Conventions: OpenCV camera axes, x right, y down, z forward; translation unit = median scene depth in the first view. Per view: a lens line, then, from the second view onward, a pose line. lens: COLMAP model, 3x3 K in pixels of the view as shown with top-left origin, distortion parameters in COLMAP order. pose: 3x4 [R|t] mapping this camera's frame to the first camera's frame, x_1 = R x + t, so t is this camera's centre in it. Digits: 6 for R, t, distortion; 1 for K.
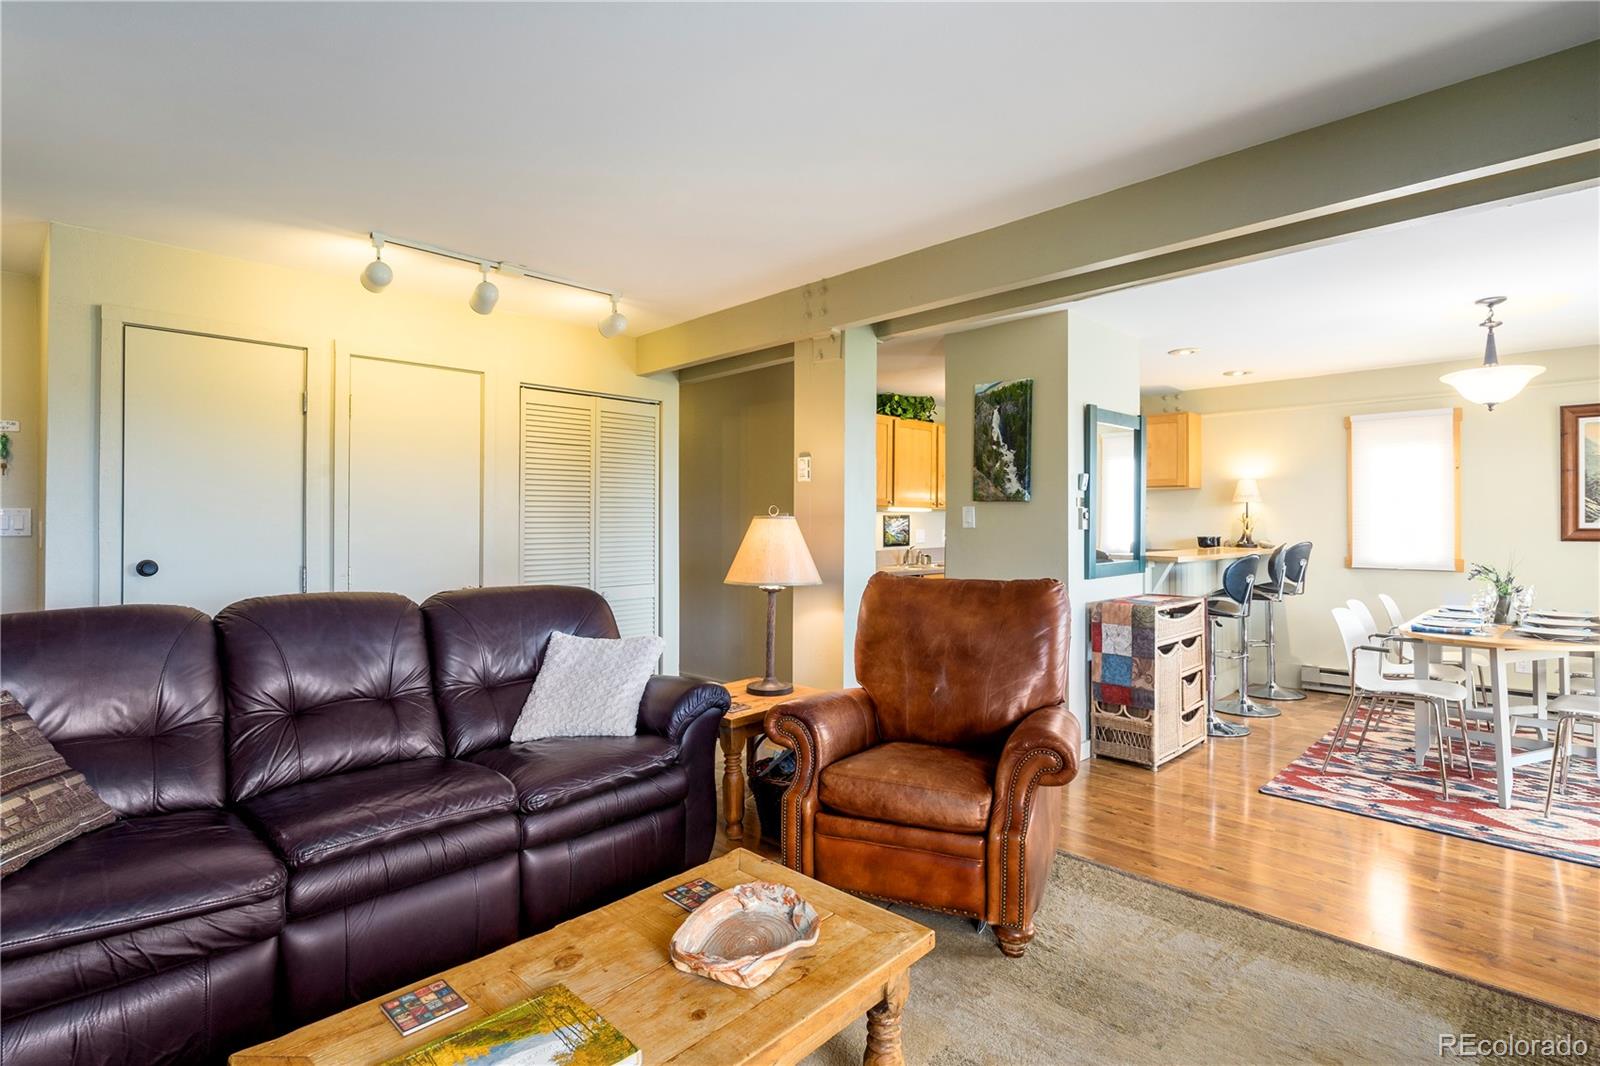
lens RADIAL K [[785.2, 0, 800.9], [0, 785.2, 522.2], [0, 0, 1]] dist [-0.002895, -0.000064]
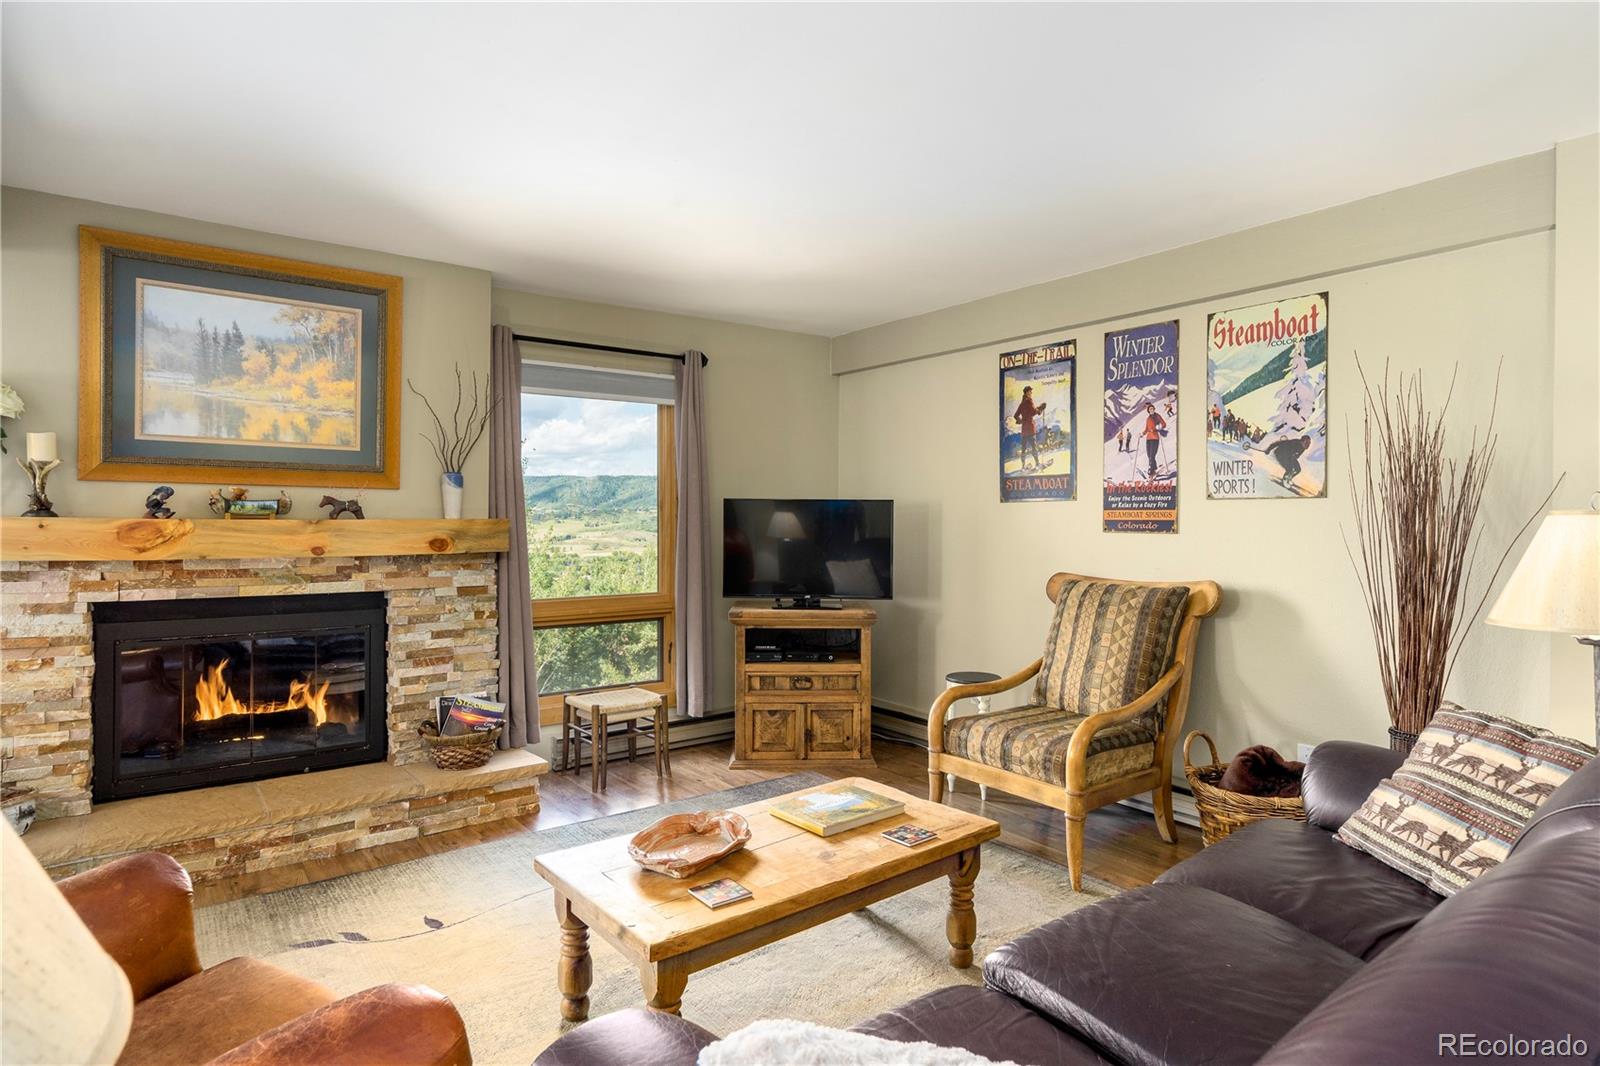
lens RADIAL K [[857.1, 0, 810.8], [0, 857.1, 525.6], [0, 0, 1]] dist [0.004337, -0.001255]
pose [[-0.991662, 0.000737, 0.128863, -0.142422], [0.001501, 0.999982, 0.005829, 0.000009], [-0.128857, 0.005973, -0.991645, 0.755807]]
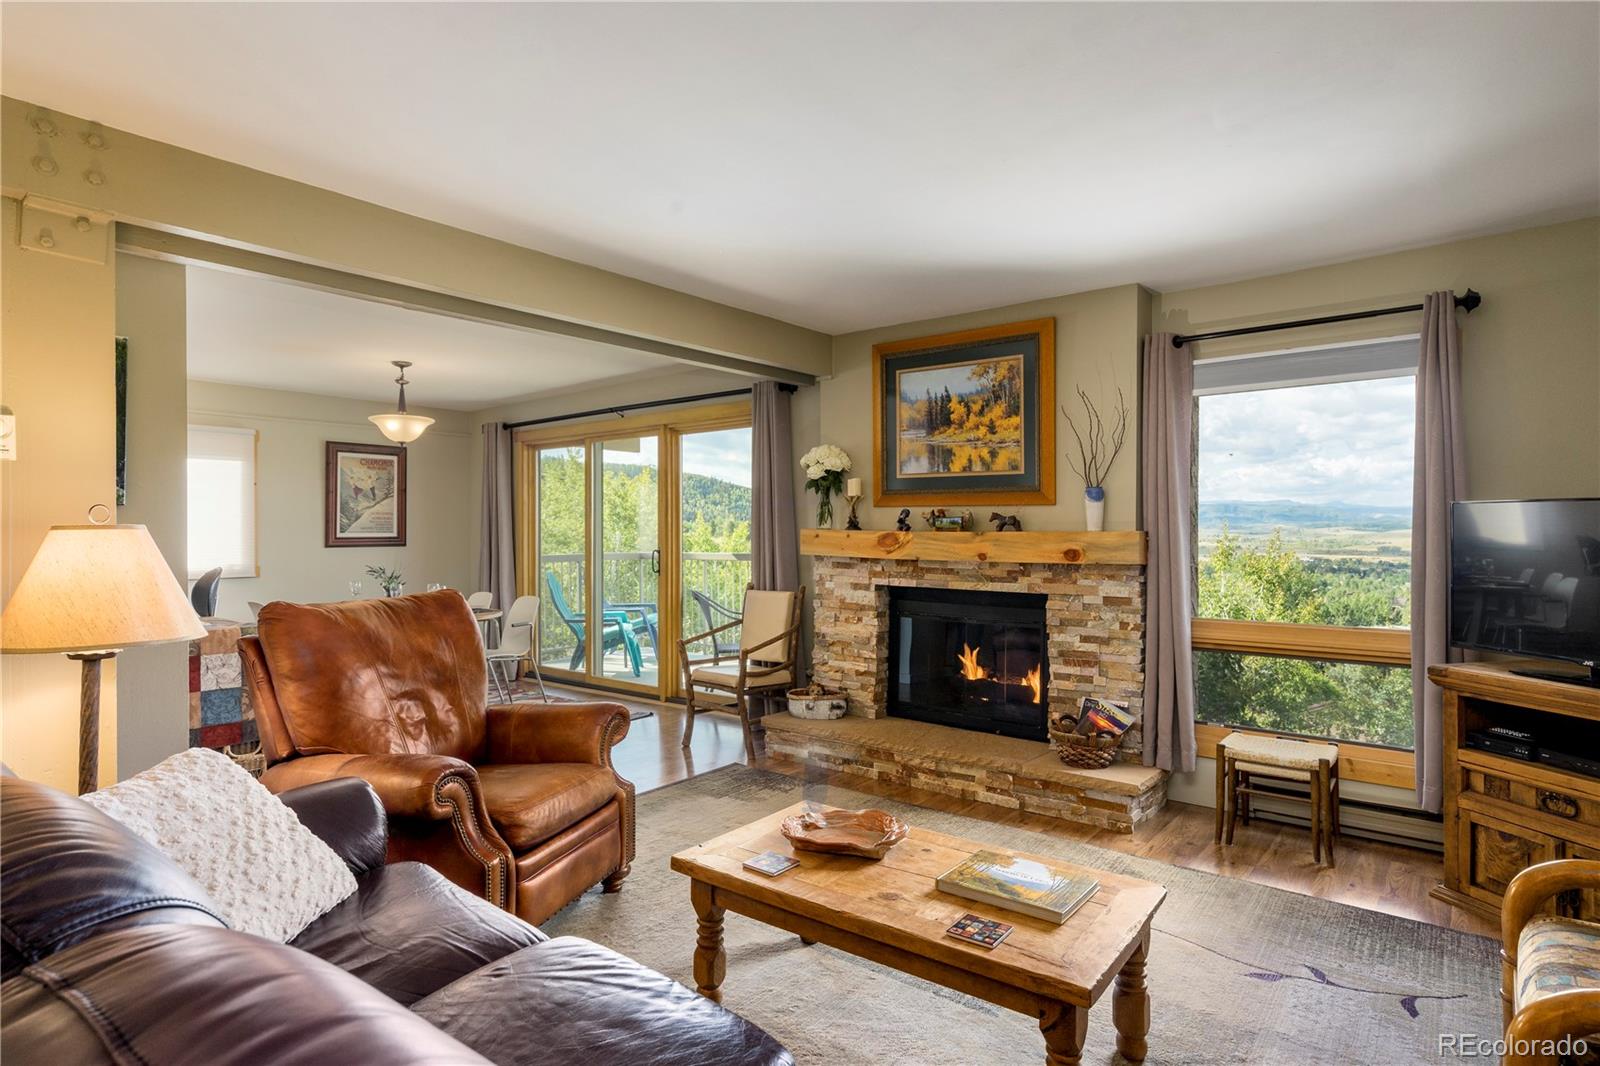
lens RADIAL K [[857.1, 0, 801.4], [0, 857.1, 531.5], [0, 0, 1]] dist [0.004337, -0.001255]
pose [[-0.116272, -0.001150, 0.993217, -0.501350], [0.000767, 0.999999, 0.001247, -0.002931], [-0.993217, 0.000907, -0.116271, 0.402654]]
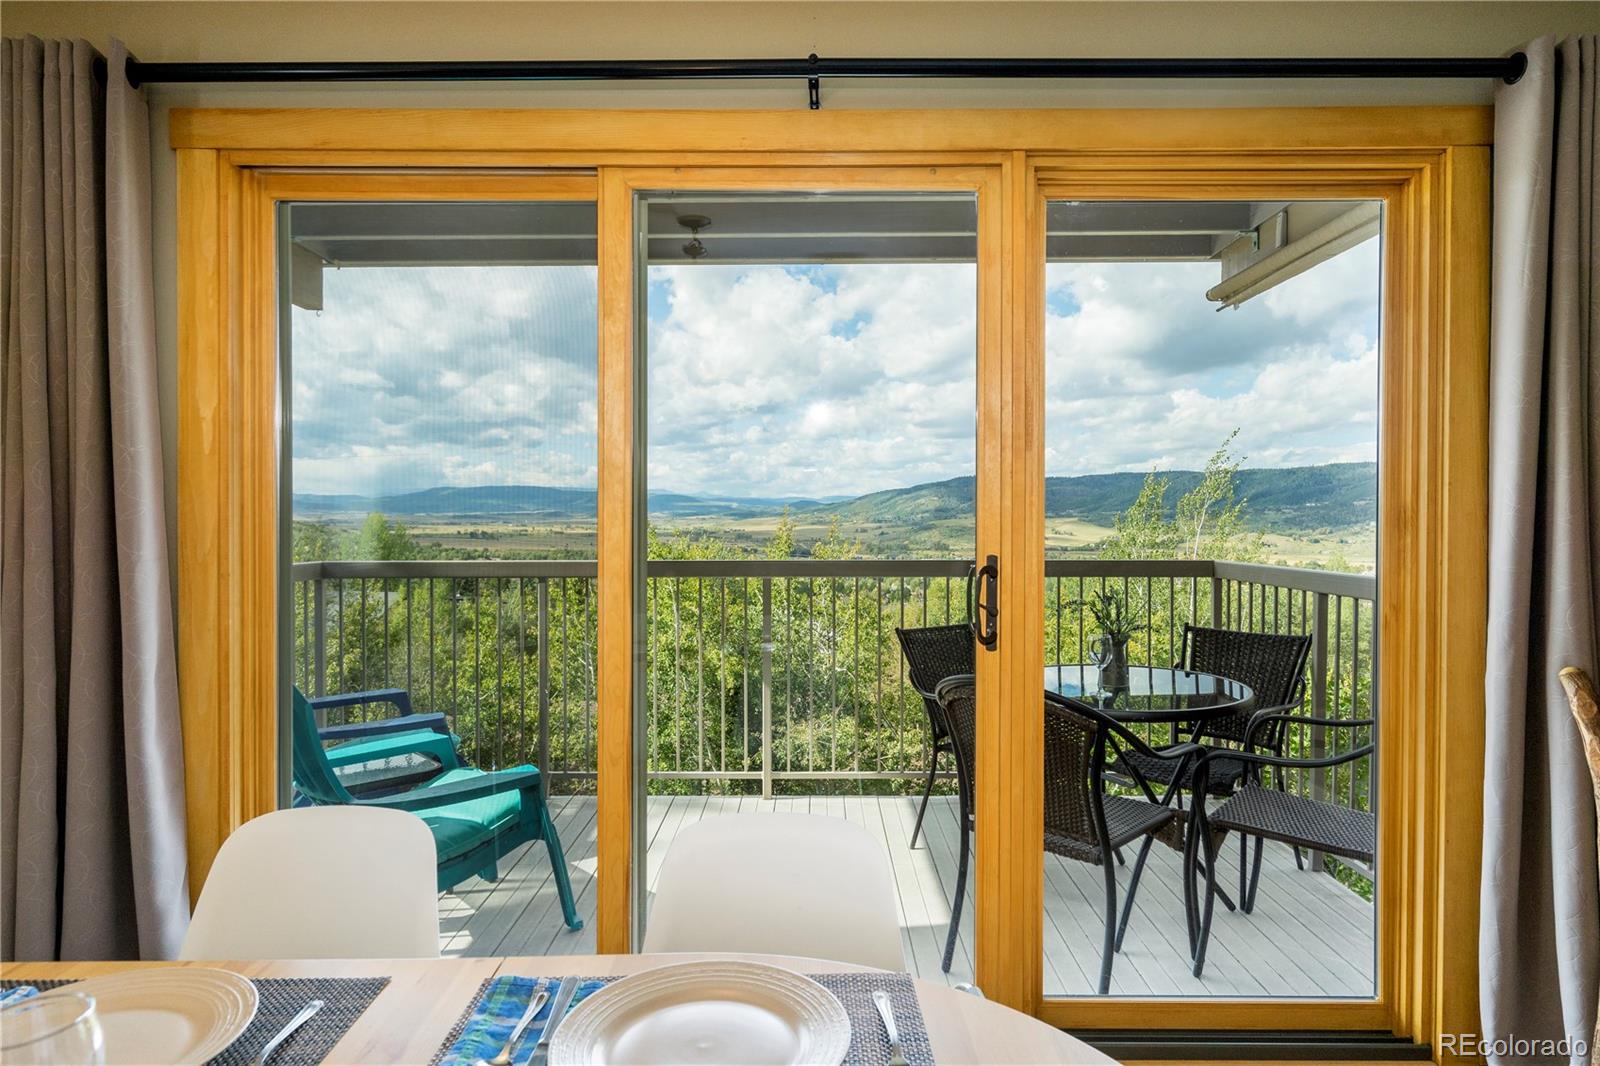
lens RADIAL K [[936.0, 0, 809.7], [0, 936.0, 525.7], [0, 0, 1]] dist [-0.005765, -0.000060]
pose [[-0.709342, -0.008896, 0.704808, 0.558692], [-0.006300, 0.999960, 0.006280, 0.005132], [-0.704836, 0.000014, -0.709370, 0.821475]]
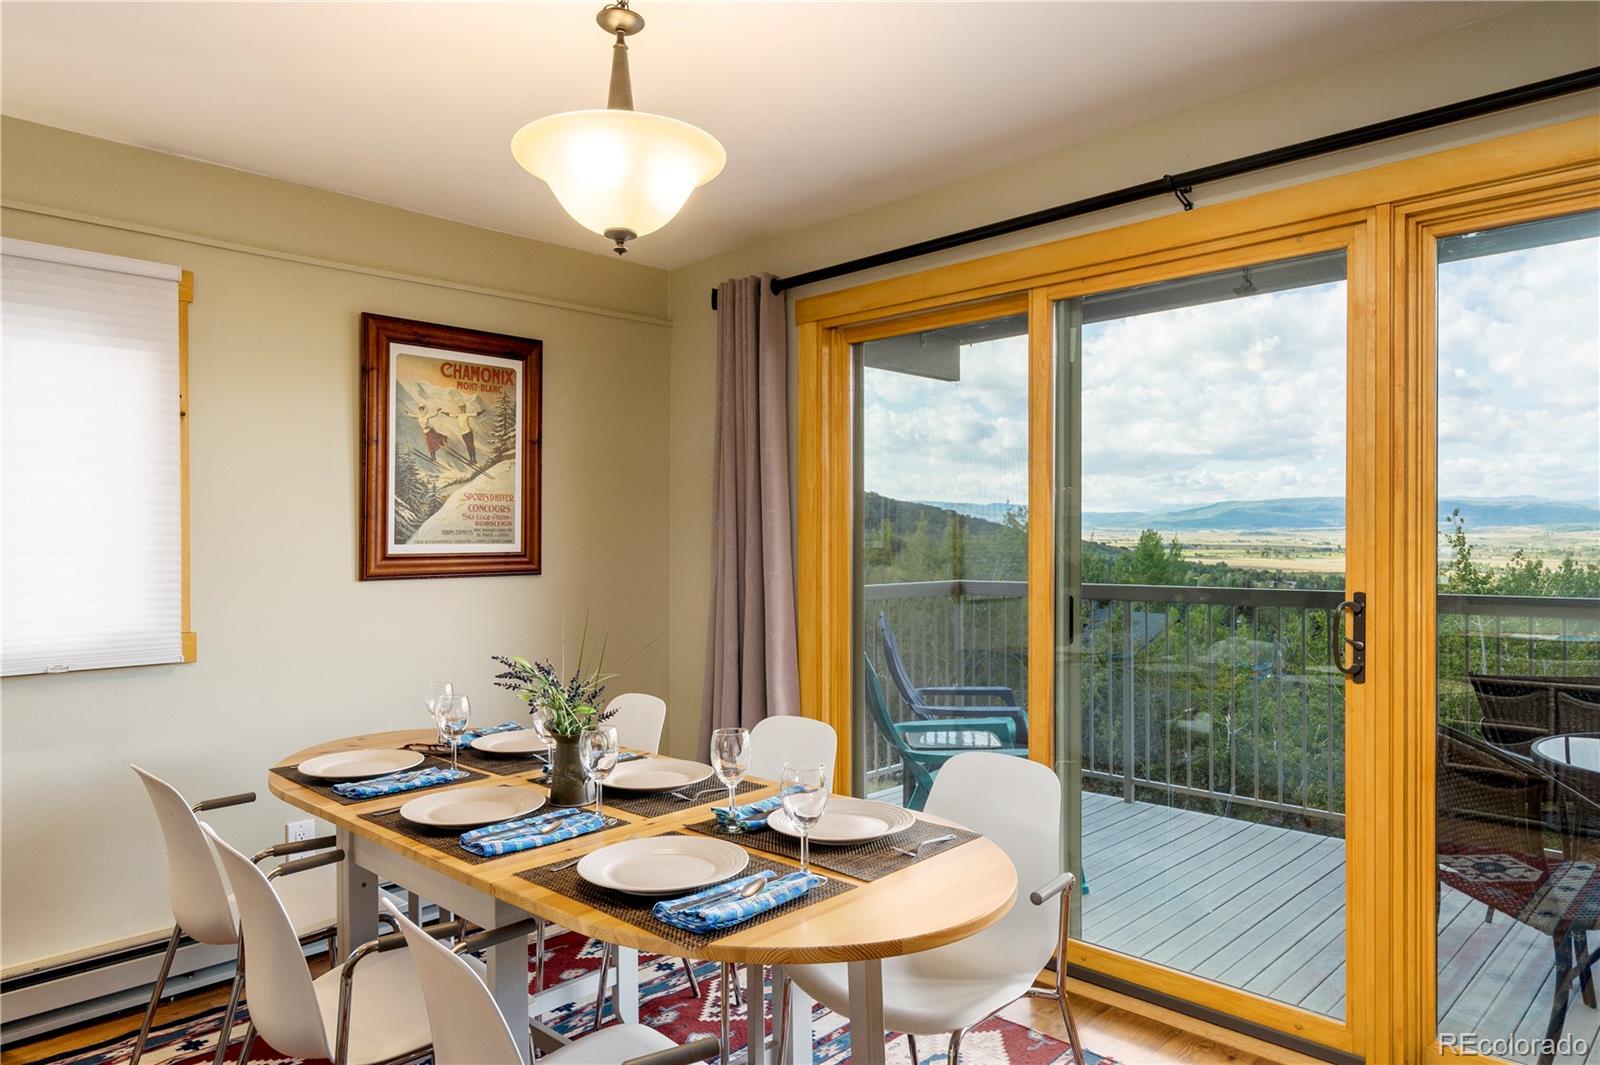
lens RADIAL K [[1034.3, 0, 786.9], [0, 1034.3, 533.7], [0, 0, 1]] dist [0.024402, 0.001313]
pose [[-0.007034, 0.000042, 0.999975, 0.303273], [-0.002021, 0.999998, -0.000056, -0.006694], [-0.999973, -0.002022, -0.007034, 0.738971]]
